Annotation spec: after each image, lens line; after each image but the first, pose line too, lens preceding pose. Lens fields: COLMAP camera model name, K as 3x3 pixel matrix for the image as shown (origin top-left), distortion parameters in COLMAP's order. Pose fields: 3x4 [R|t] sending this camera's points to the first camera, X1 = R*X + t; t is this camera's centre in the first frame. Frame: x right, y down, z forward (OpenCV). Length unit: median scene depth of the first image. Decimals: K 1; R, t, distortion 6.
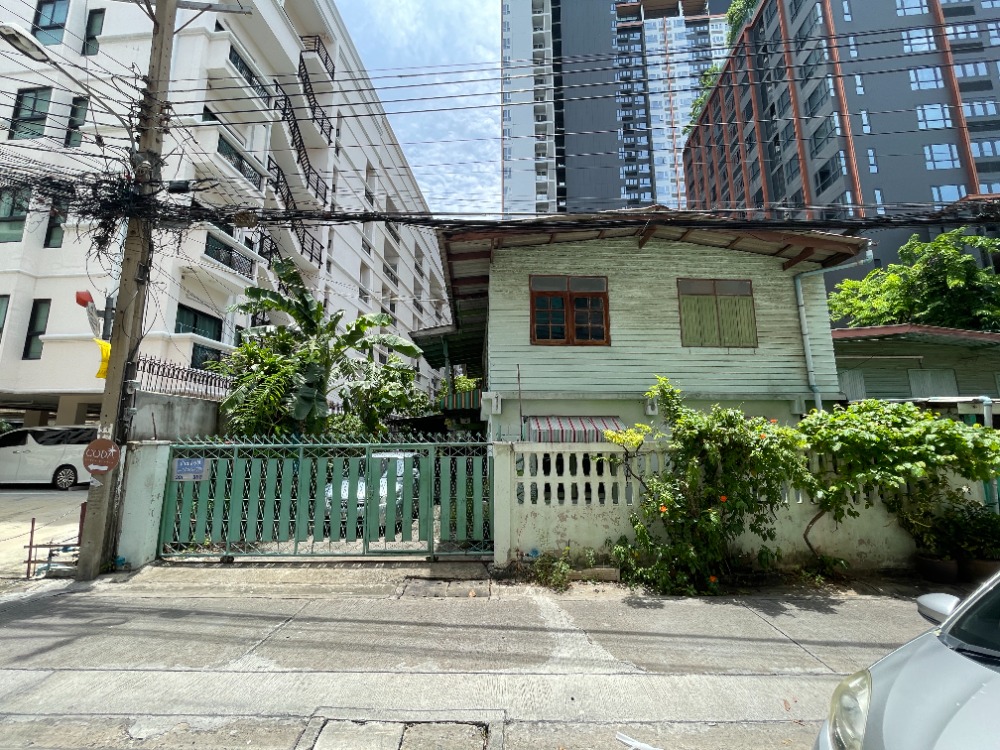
lens RADIAL K [[403.1, 0, 501.5], [0, 403.1, 375.1], [0, 0, 1]] dist [0.001514, 0.000105]
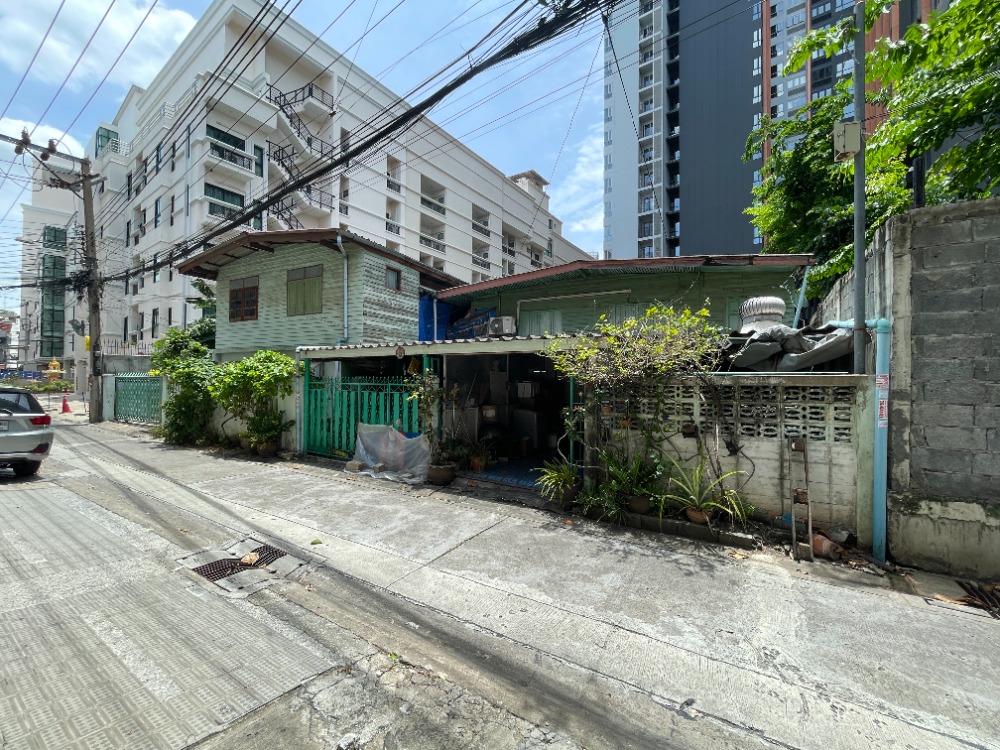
lens RADIAL K [[403.1, 0, 504.3], [0, 403.1, 374.3], [0, 0, 1]] dist [0.001514, 0.000105]
pose [[0.866635, -0.001745, -0.498940, 1.950120], [0.071997, 0.989966, 0.121592, 0.019588], [0.493721, -0.141298, 0.858064, 0.054778]]
